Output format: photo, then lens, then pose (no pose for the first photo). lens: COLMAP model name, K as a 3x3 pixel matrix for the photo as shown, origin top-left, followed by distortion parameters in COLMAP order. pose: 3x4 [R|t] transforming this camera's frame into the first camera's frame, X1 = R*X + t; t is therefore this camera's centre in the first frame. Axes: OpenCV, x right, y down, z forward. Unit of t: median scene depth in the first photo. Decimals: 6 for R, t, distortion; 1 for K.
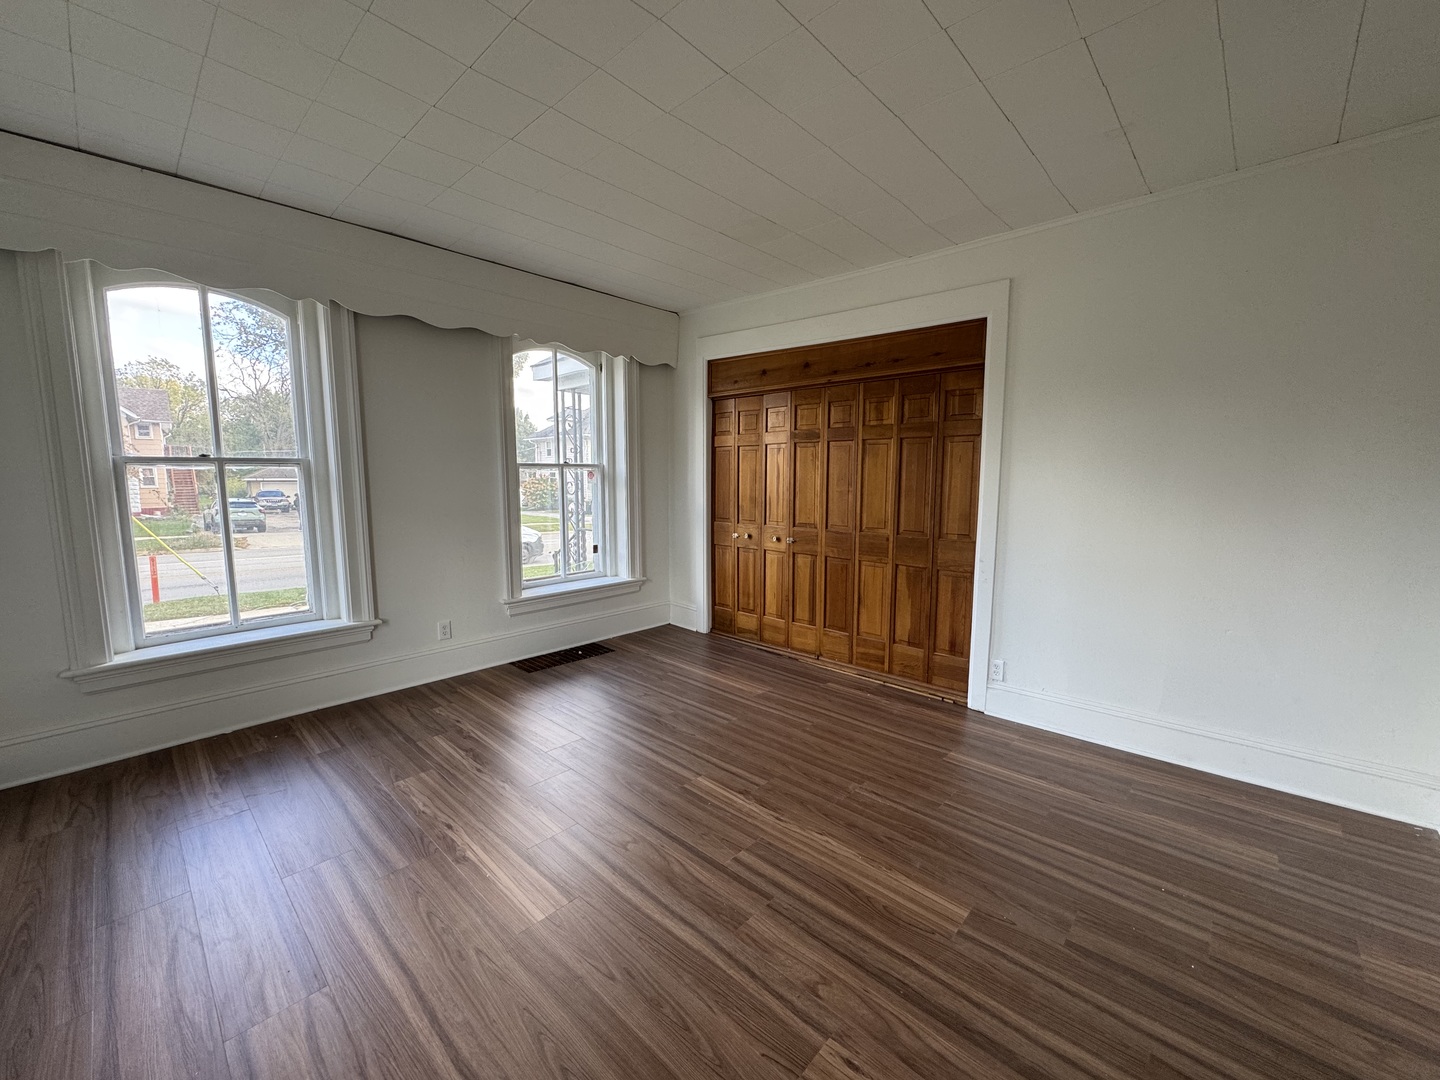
lens RADIAL K [[571.5, 0, 720.3], [0, 571.5, 541.9], [0, 0, 1]] dist [-0.008060, 0.000274]
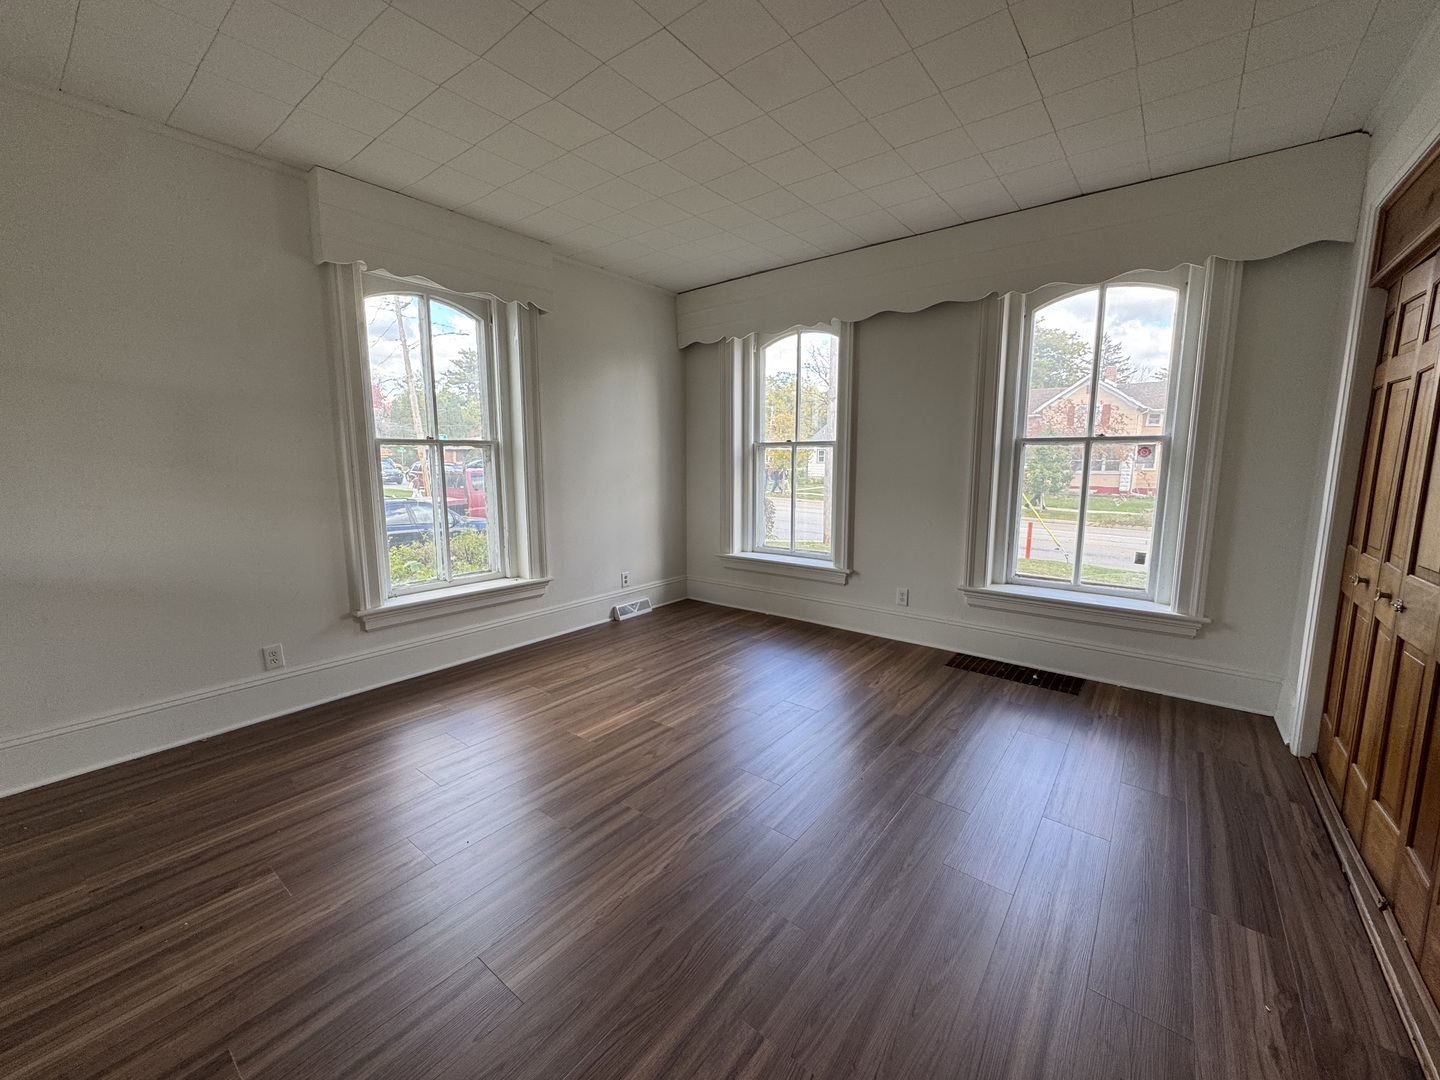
lens RADIAL K [[571.5, 0, 717.3], [0, 571.5, 547.1], [0, 0, 1]] dist [-0.008060, 0.000274]
pose [[0.083010, 0.153291, -0.984688, 0.479739], [-0.116884, 0.982776, 0.143140, -0.046166], [0.989670, 0.103212, 0.099497, 0.474580]]
